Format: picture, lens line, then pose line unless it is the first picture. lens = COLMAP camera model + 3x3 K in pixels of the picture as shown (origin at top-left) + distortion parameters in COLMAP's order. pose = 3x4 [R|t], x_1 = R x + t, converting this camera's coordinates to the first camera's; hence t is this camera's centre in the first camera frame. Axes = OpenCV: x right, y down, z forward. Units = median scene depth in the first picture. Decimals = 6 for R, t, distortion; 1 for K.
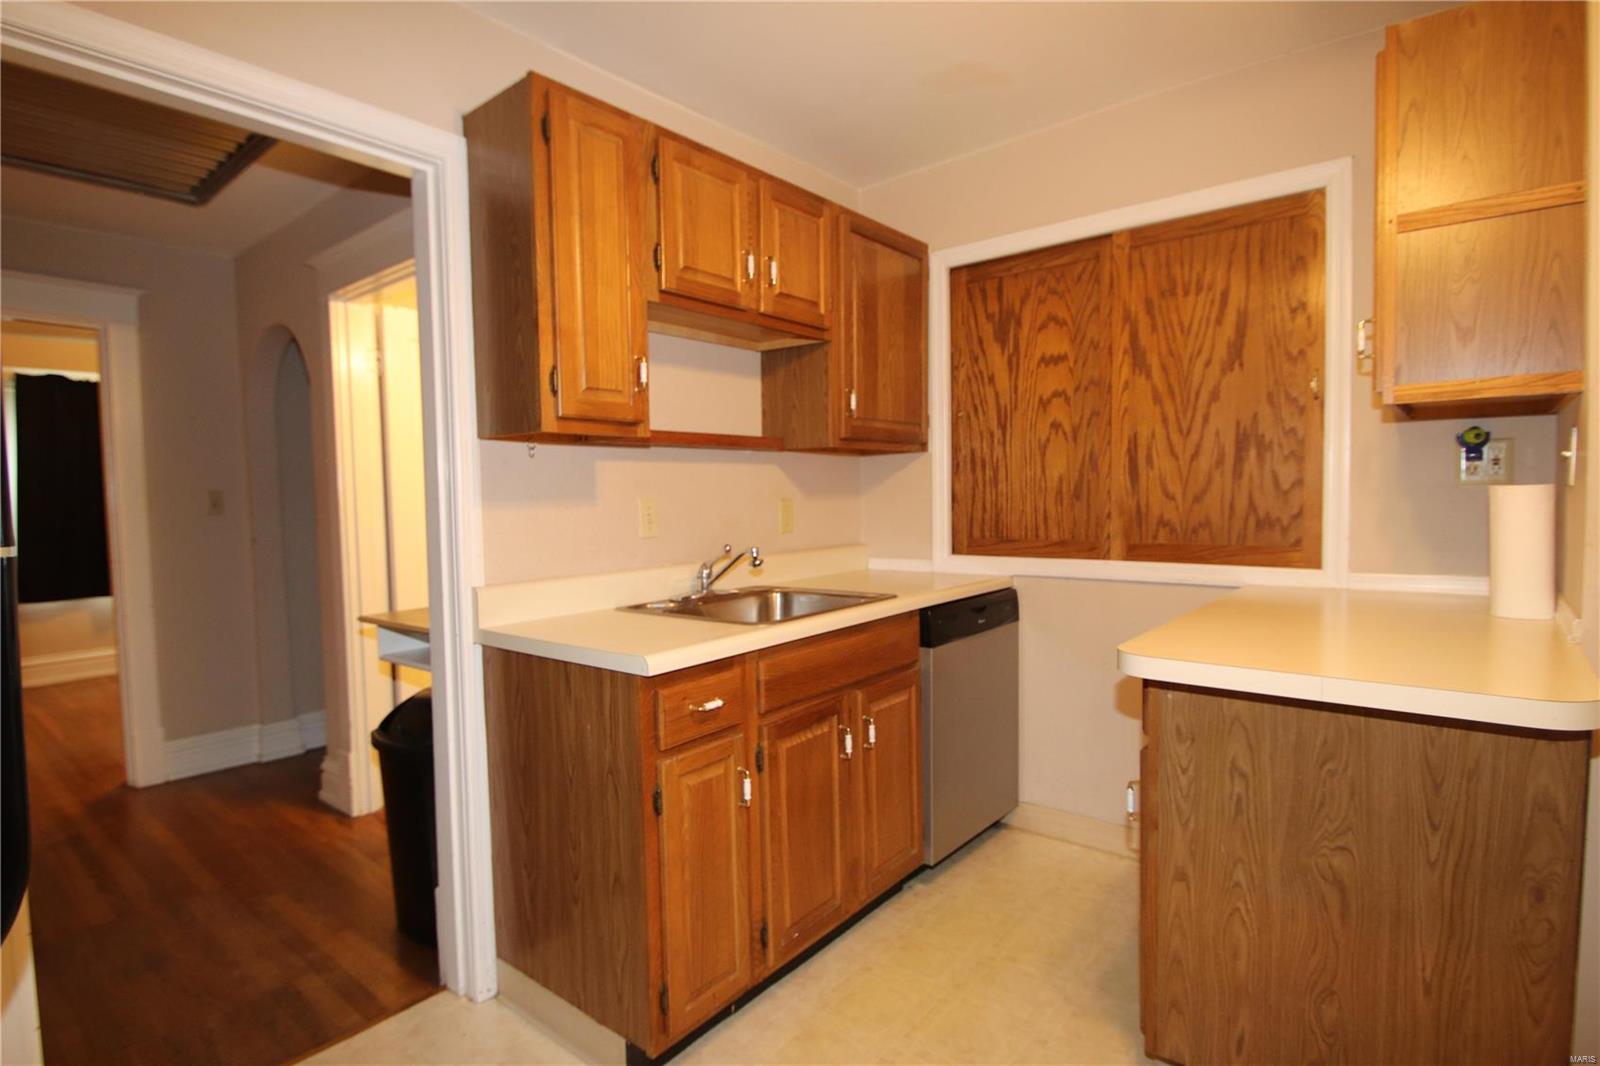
lens RADIAL K [[827.5, 0, 800.0], [0, 827.5, 533.0], [0, 0, 1]] dist [0.000515, -0.017875]
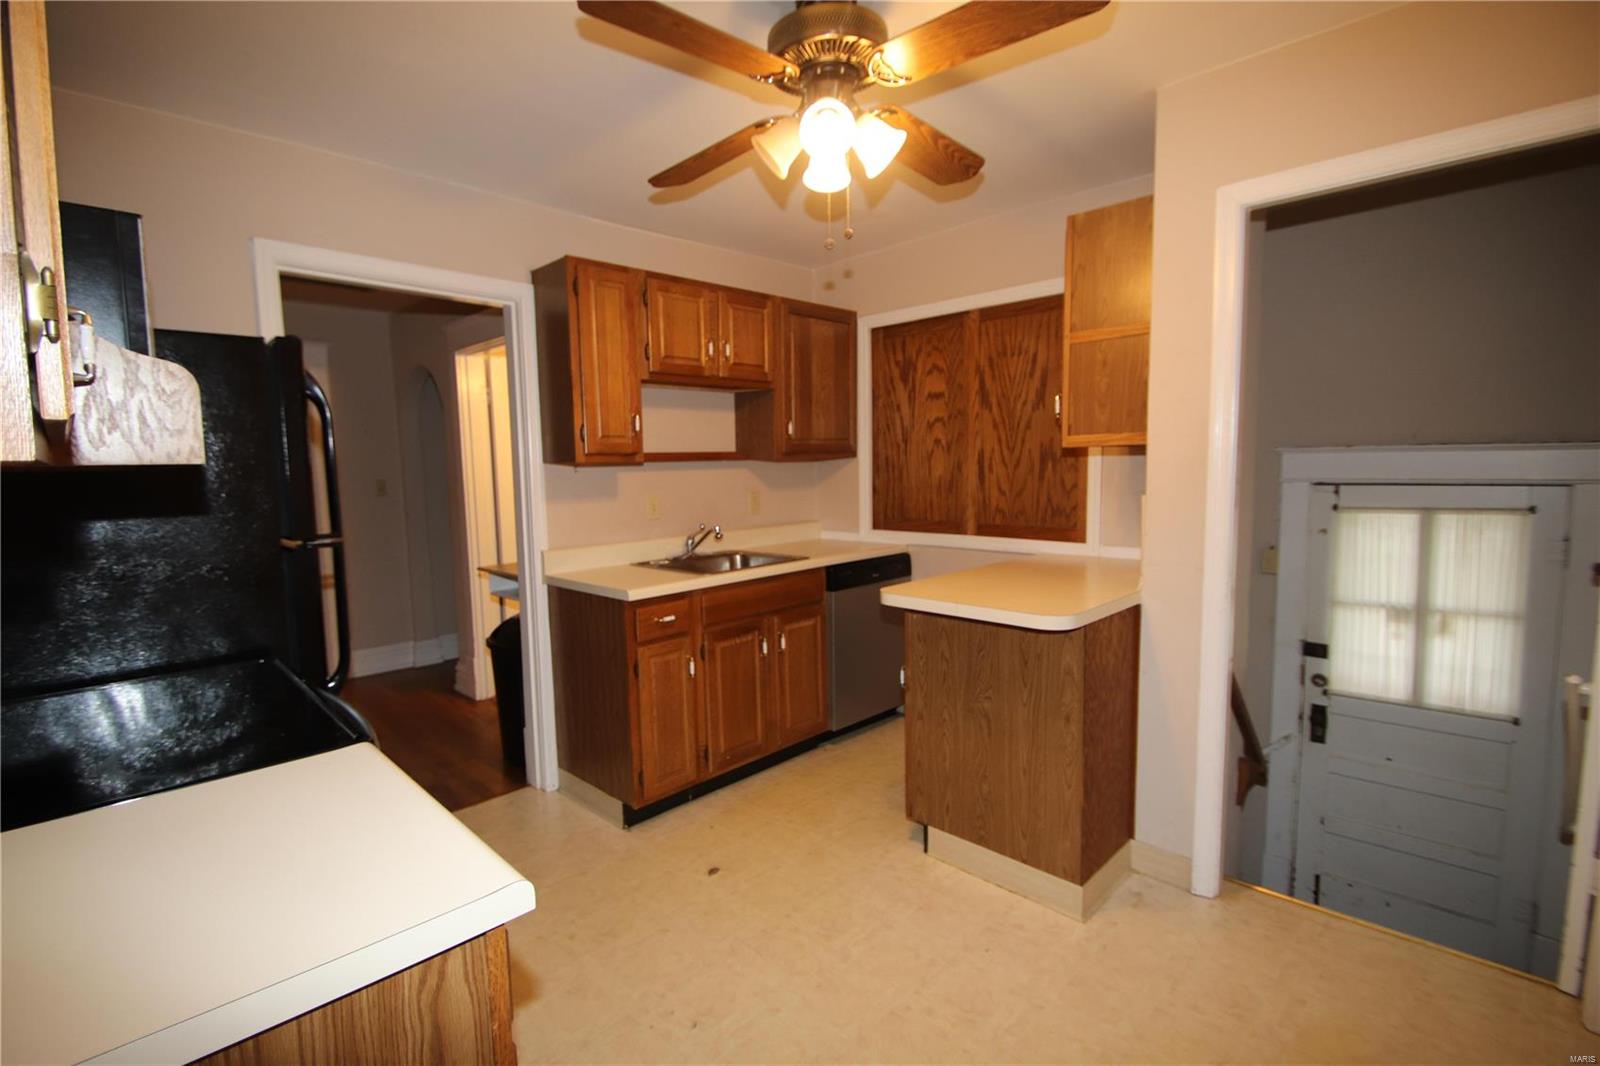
lens RADIAL K [[725.2, 0, 785.5], [0, 725.2, 535.3], [0, 0, 1]] dist [-0.004355, -0.000894]
pose [[0.995936, 0.007359, -0.089768, 0.194908], [-0.002977, 0.998802, 0.048846, -0.033094], [0.090020, -0.048380, 0.994764, -0.357829]]
